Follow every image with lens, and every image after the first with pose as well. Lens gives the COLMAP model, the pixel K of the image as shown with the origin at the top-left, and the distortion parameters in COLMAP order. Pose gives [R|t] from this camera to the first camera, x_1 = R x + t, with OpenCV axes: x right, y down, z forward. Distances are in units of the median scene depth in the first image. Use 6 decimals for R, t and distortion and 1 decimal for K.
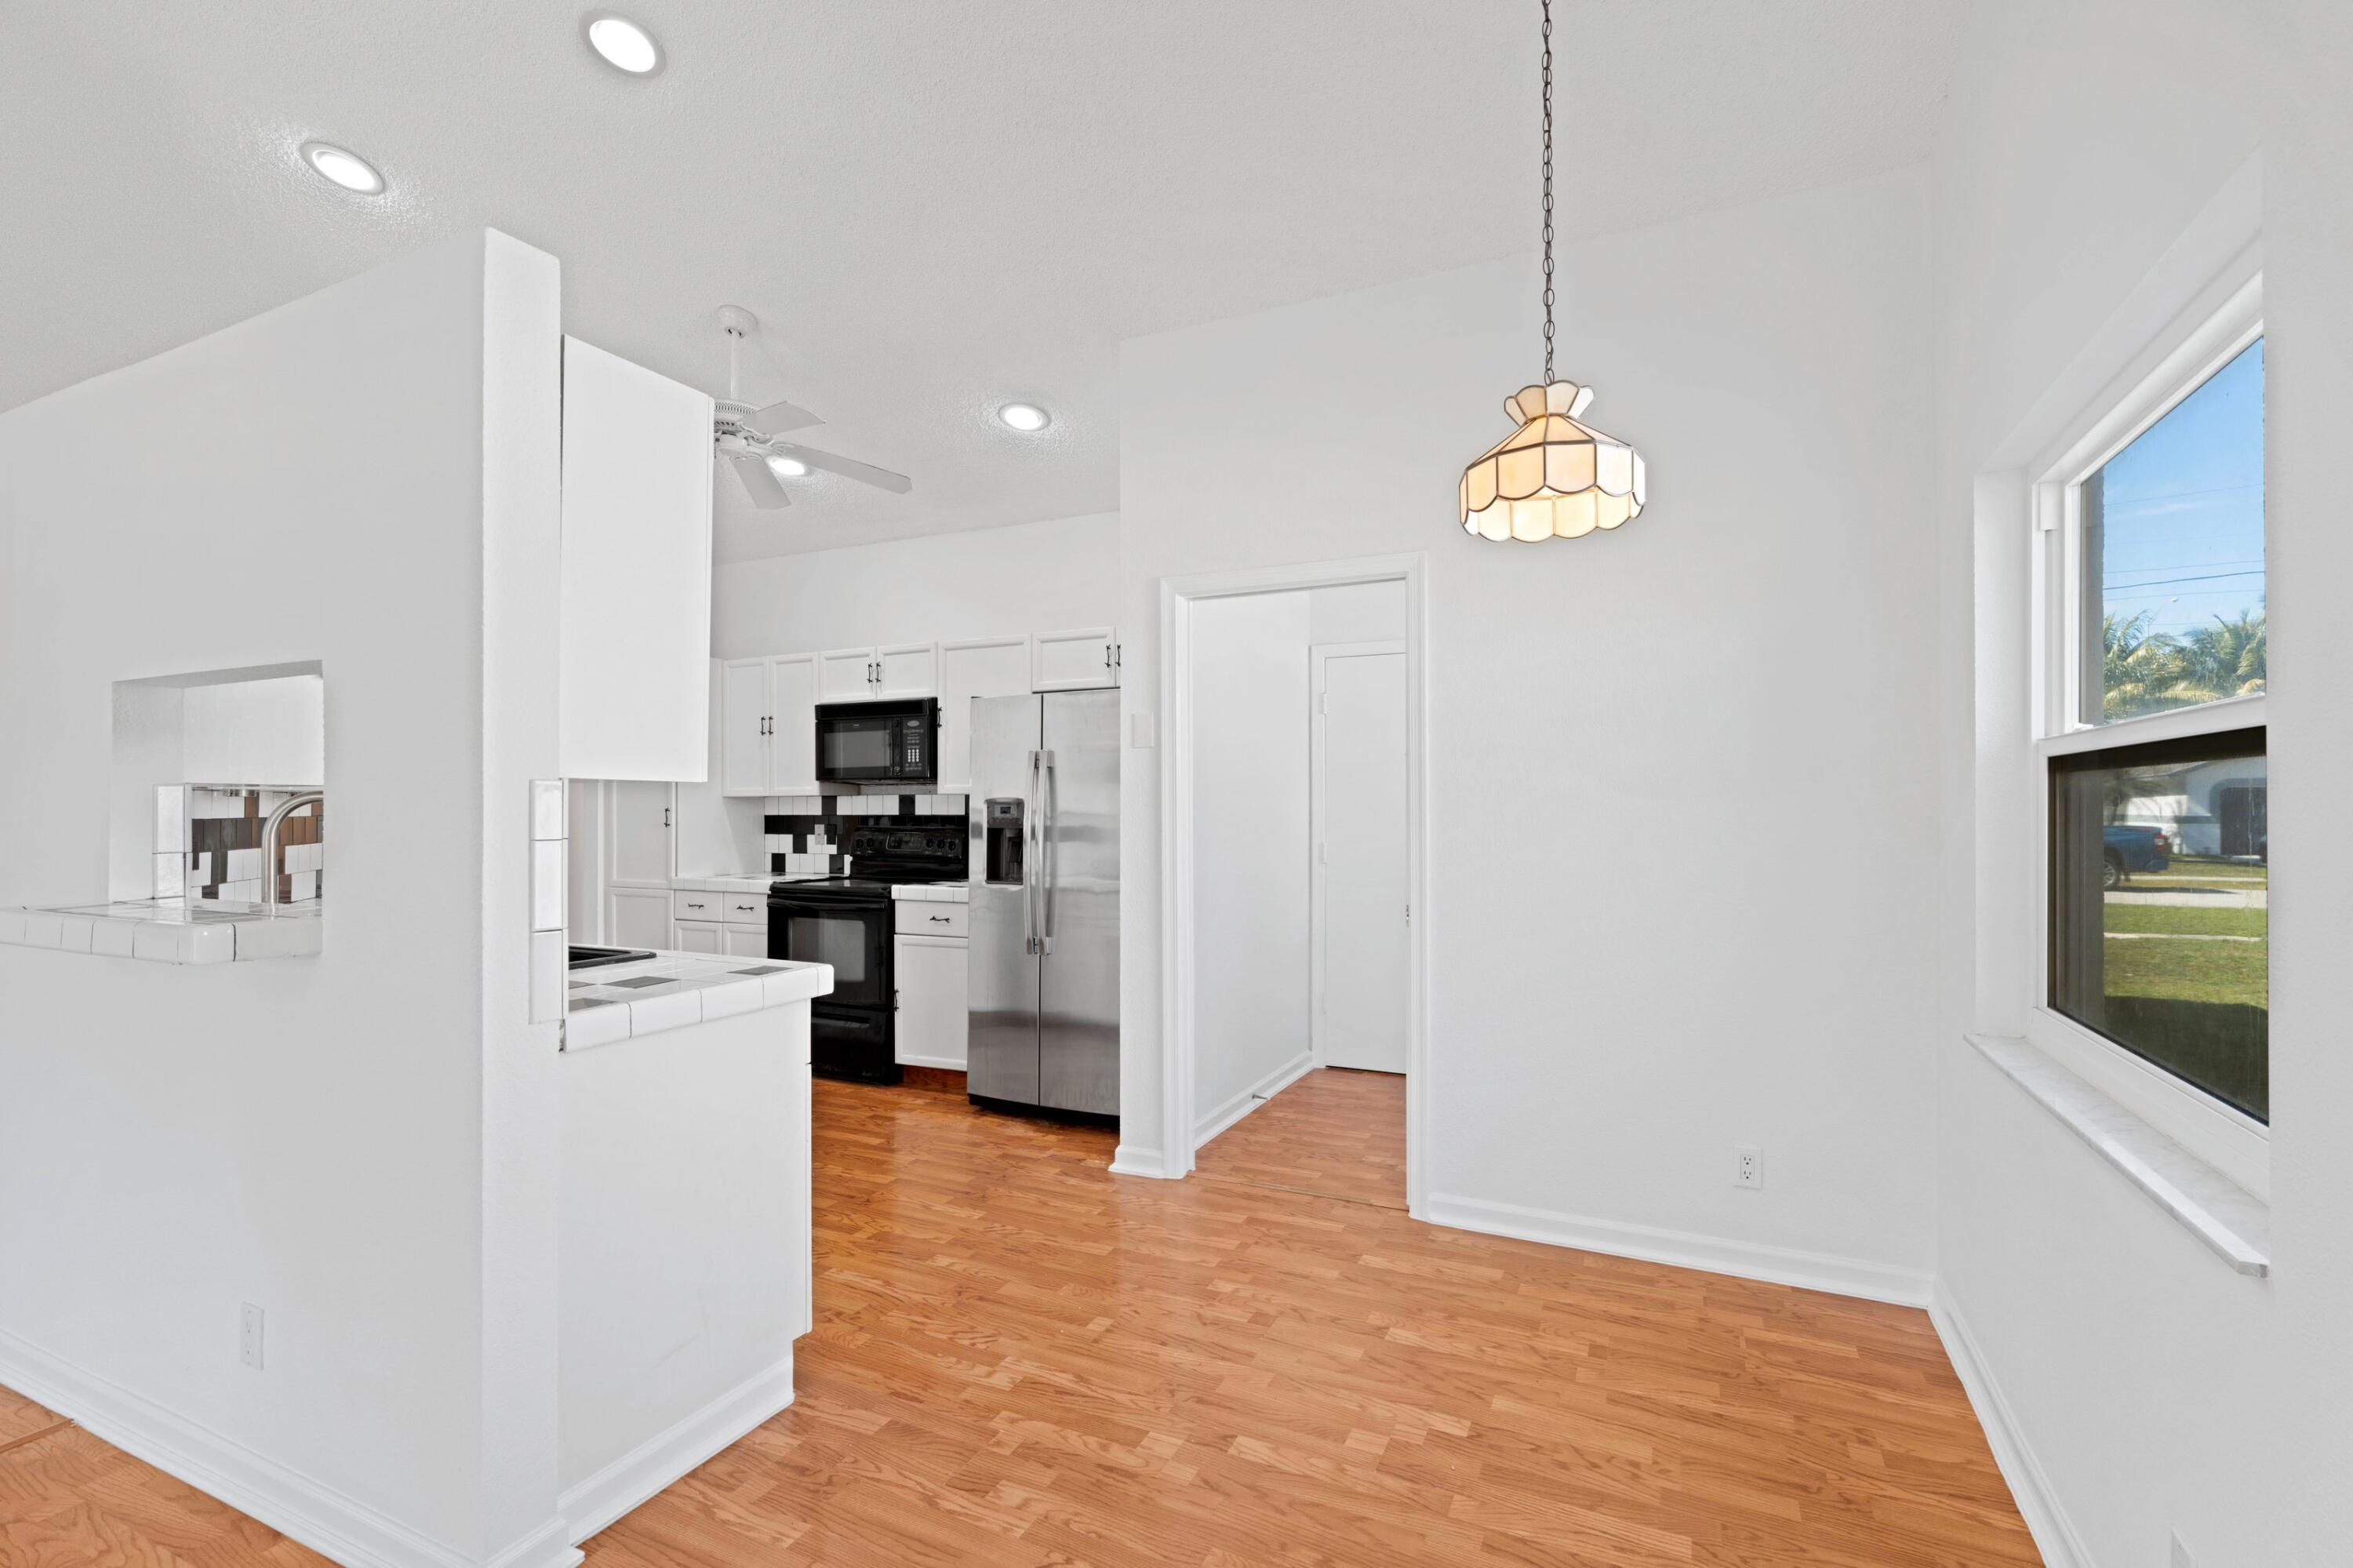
lens RADIAL K [[1074.5, 0, 1176.5], [0, 1074.5, 798.0], [0, 0, 1]] dist [0.001578, 0.000090]
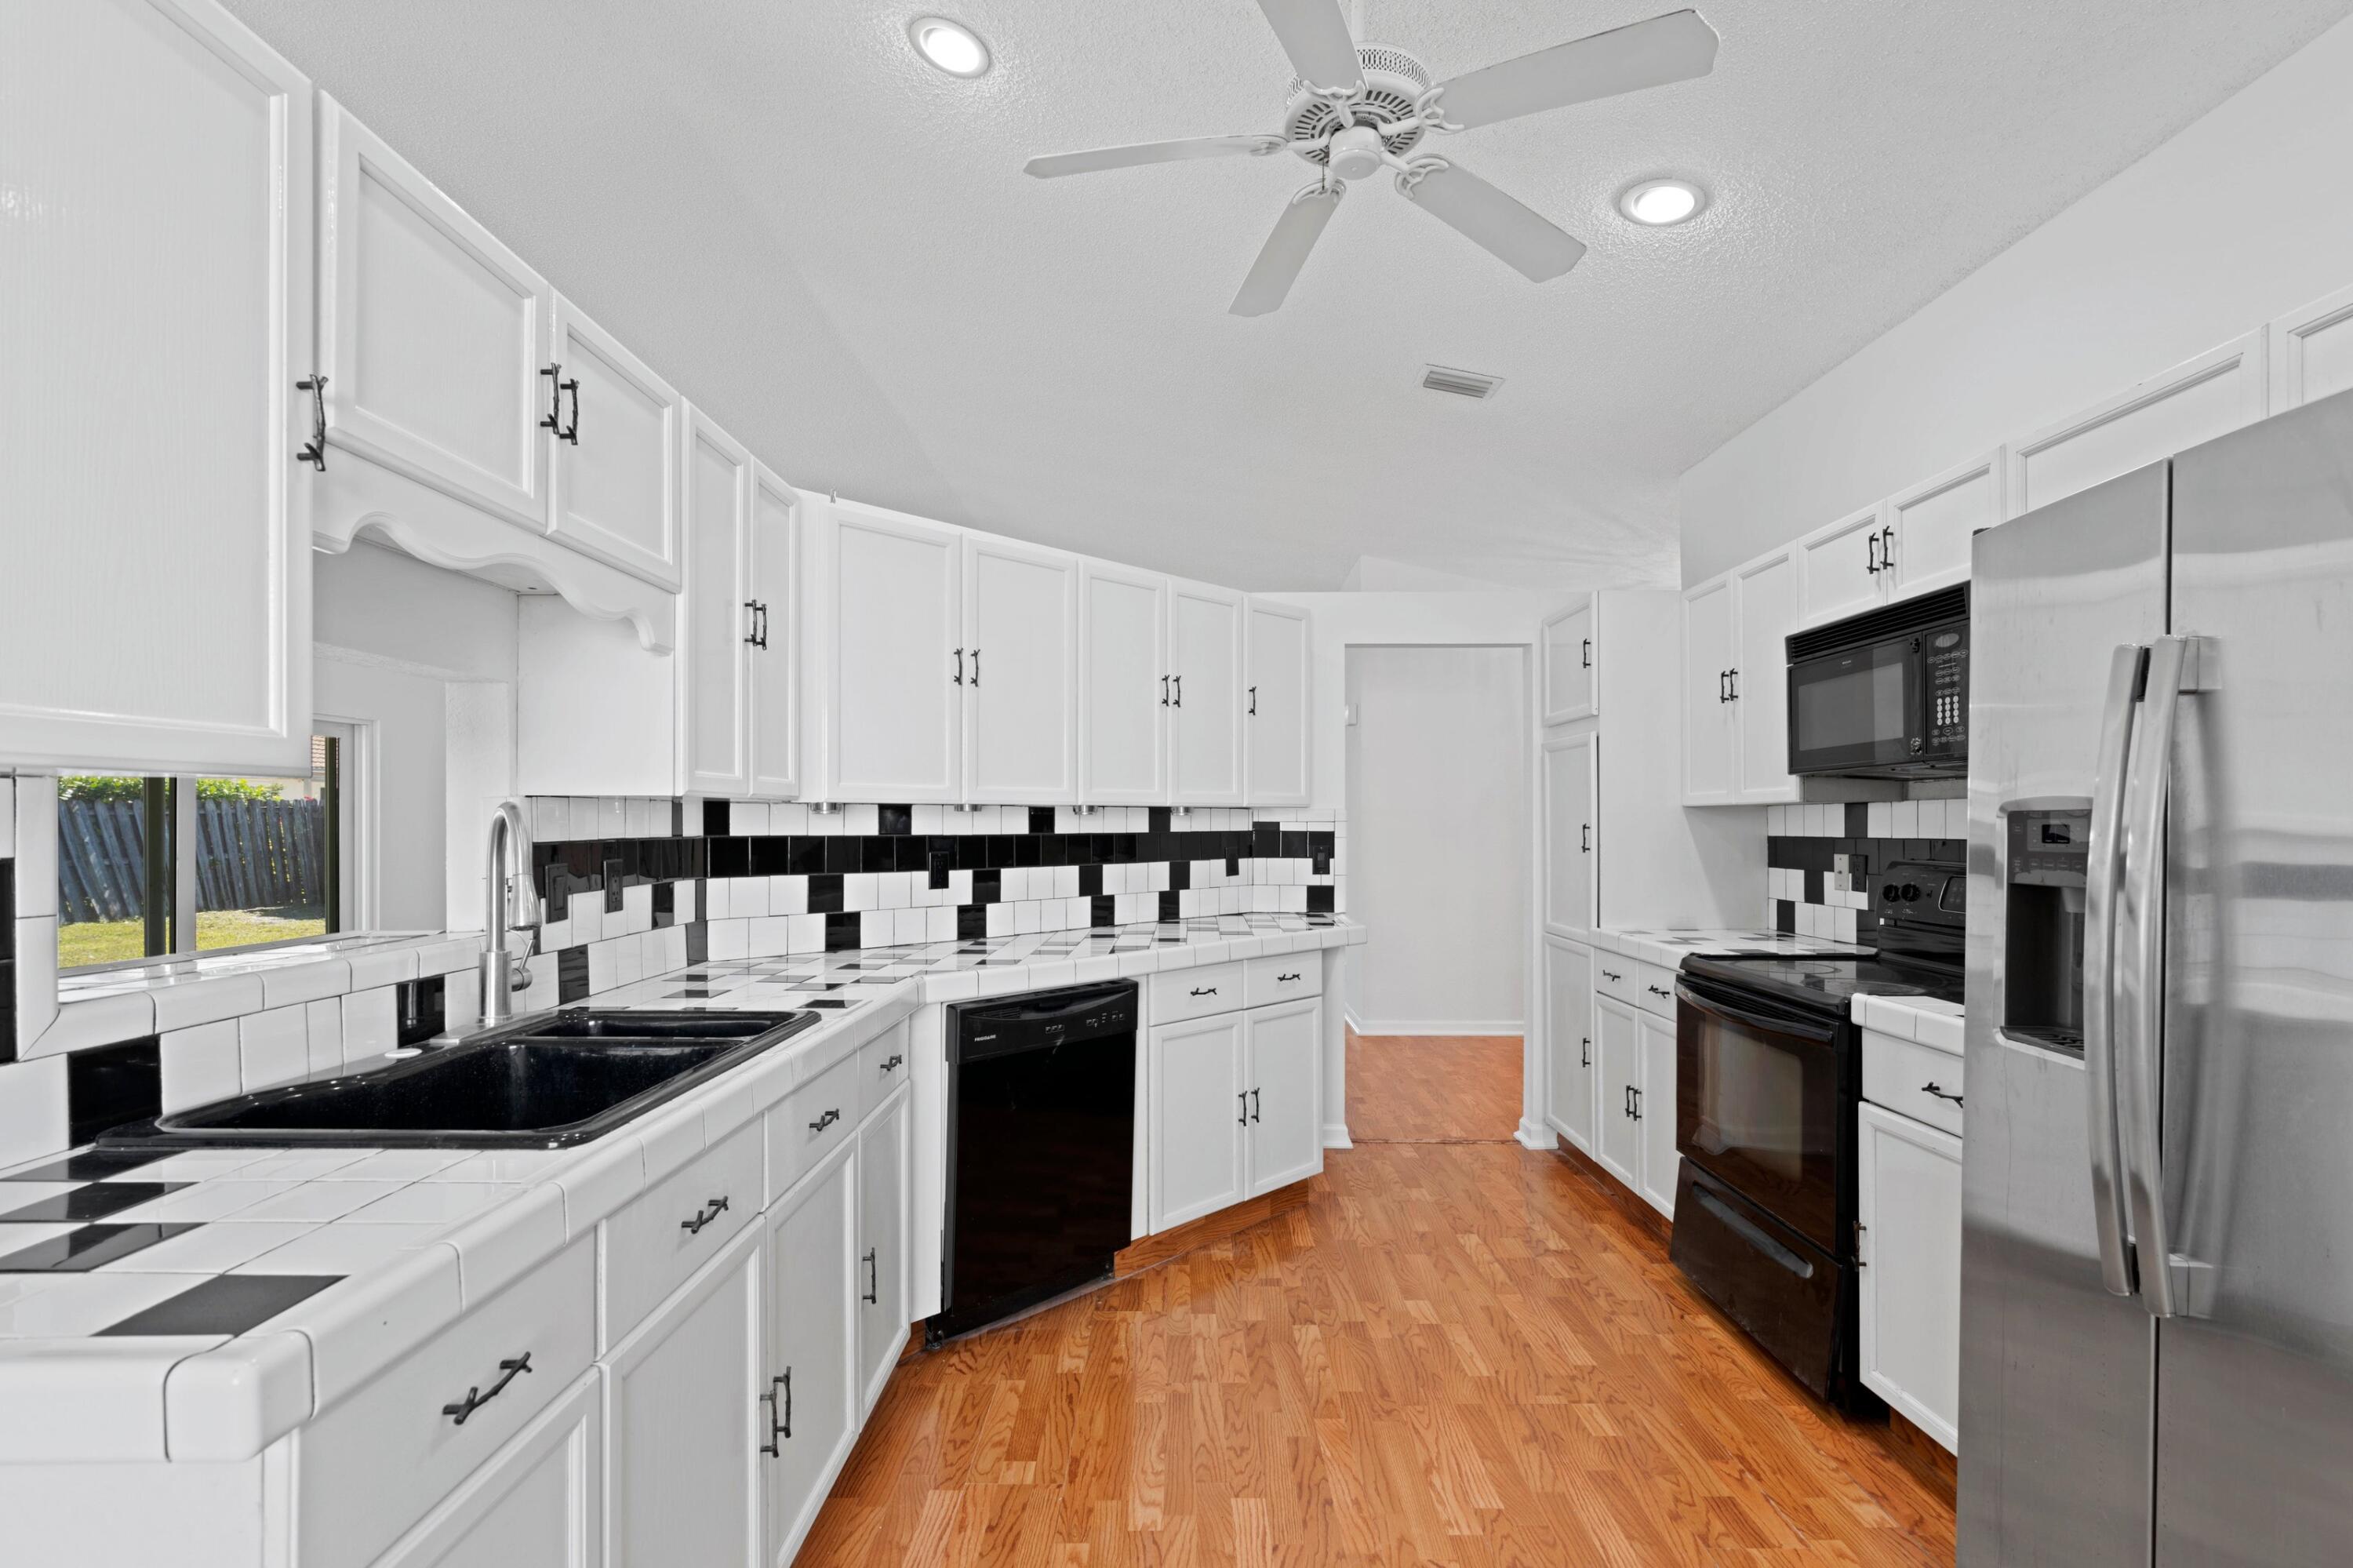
lens RADIAL K [[1074.5, 0, 1183.3], [0, 1074.5, 825.8], [0, 0, 1]] dist [0.001578, 0.000090]
pose [[0.438476, 0.005013, -0.898729, 0.021580], [0.007519, 0.999929, 0.009246, 0.002236], [0.898711, -0.010812, 0.438408, 0.494466]]
